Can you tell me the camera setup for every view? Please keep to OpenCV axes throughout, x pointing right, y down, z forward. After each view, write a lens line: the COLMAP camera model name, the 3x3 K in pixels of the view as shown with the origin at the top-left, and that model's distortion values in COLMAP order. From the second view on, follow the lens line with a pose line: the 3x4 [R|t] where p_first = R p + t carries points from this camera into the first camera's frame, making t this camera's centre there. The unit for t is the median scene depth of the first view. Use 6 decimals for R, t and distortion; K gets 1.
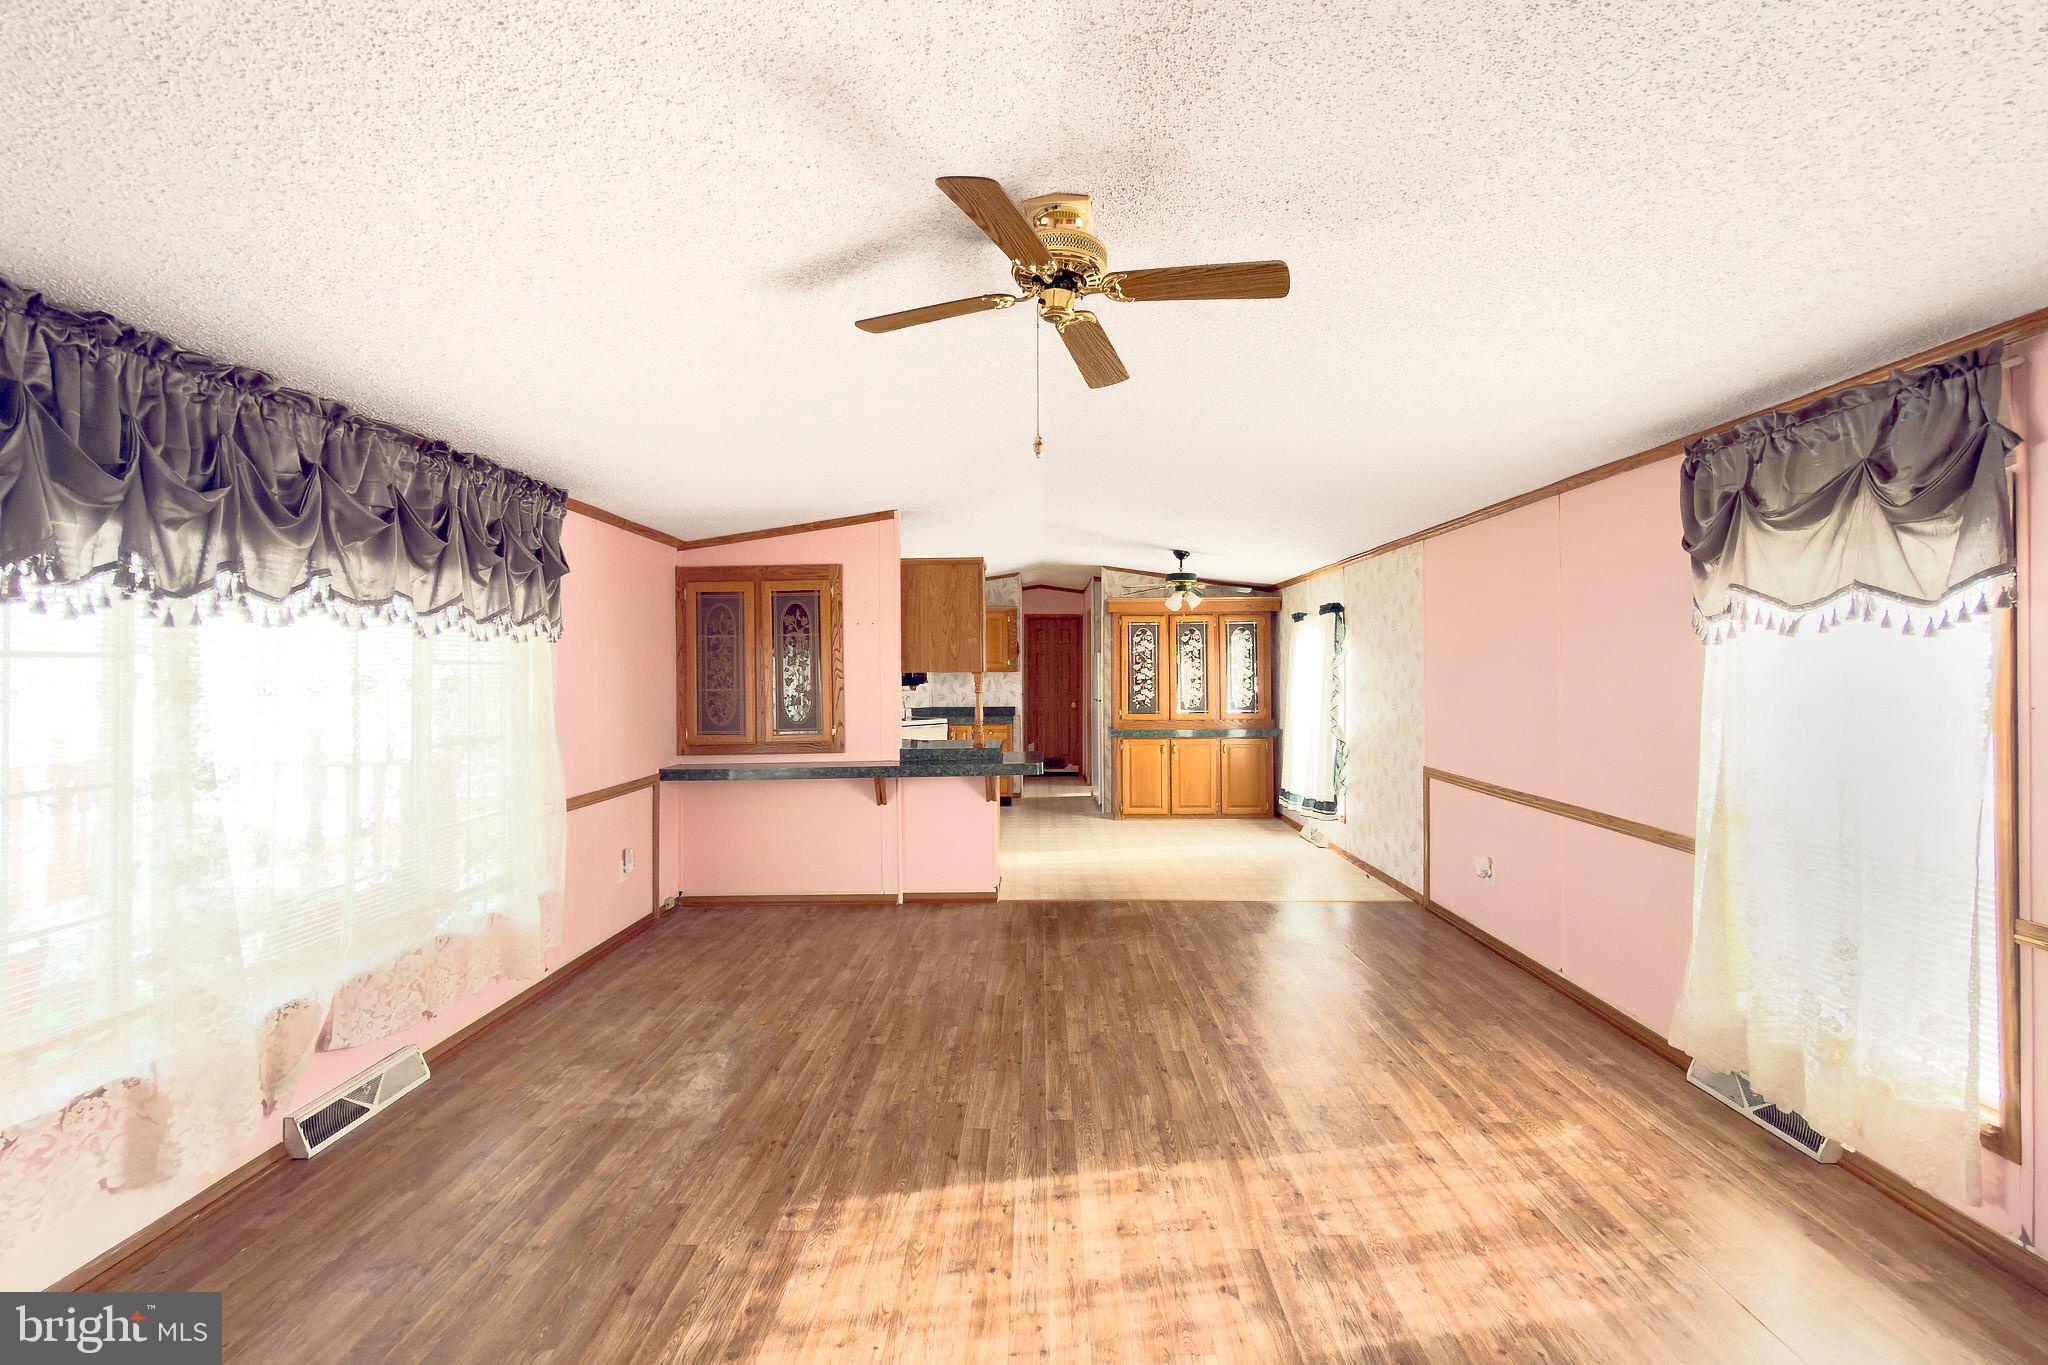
lens RADIAL K [[821.1, 0, 1009.2], [0, 821.1, 656.1], [0, 0, 1]] dist [-0.003219, 0.000672]
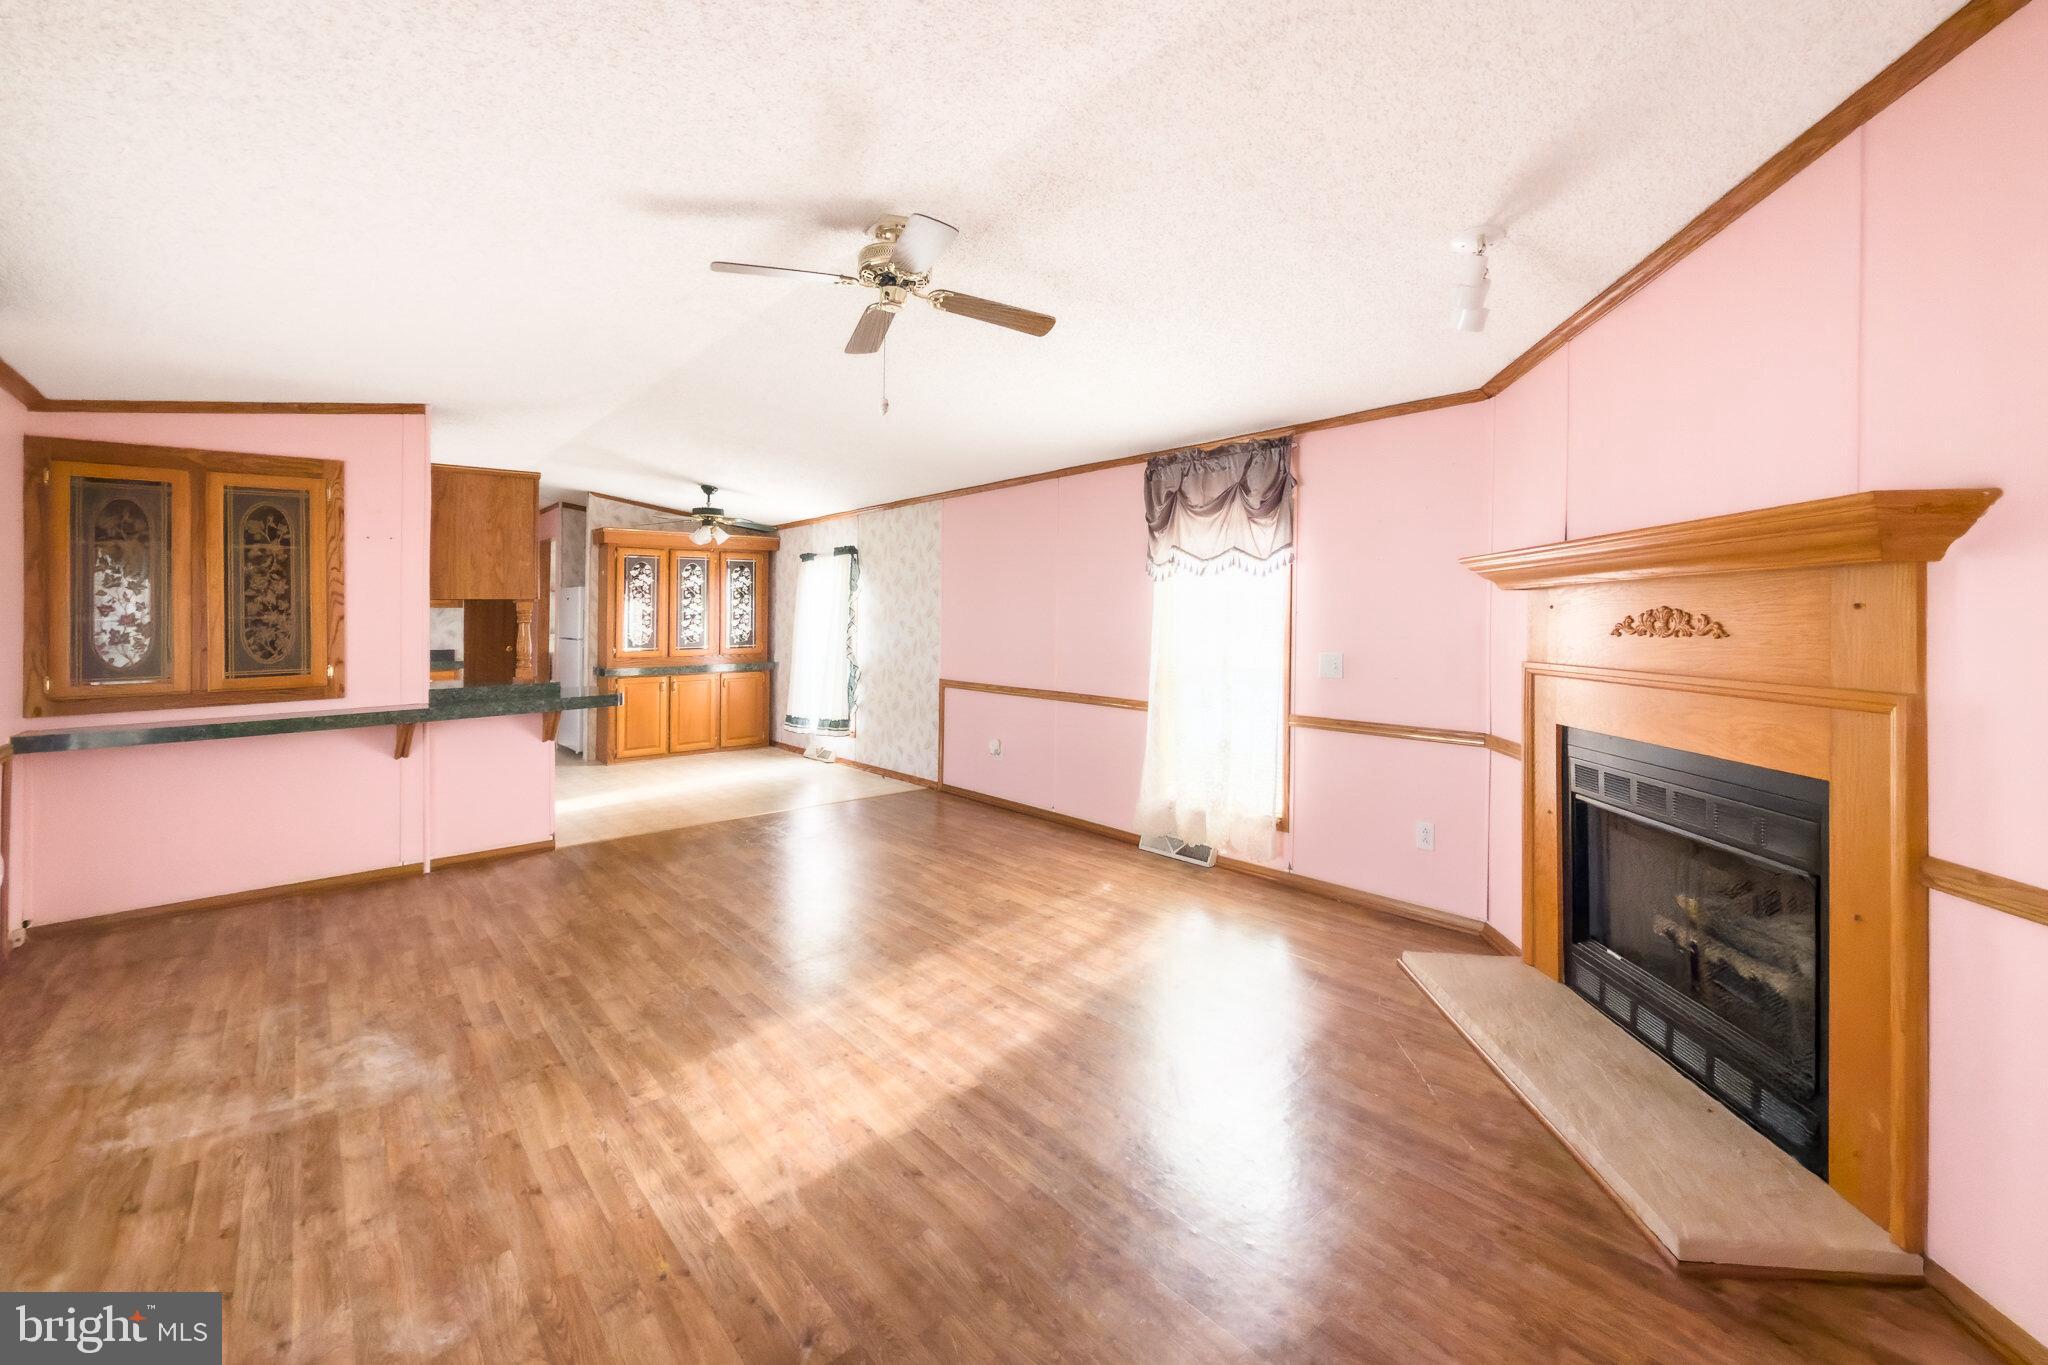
lens RADIAL K [[821.1, 0, 1041.8], [0, 821.1, 610.9], [0, 0, 1]] dist [-0.003219, 0.000672]
pose [[0.746687, 0.003606, 0.665165, -0.227216], [-0.012010, 0.999895, 0.008062, 0.018684], [-0.665067, -0.014009, 0.746653, -0.046963]]
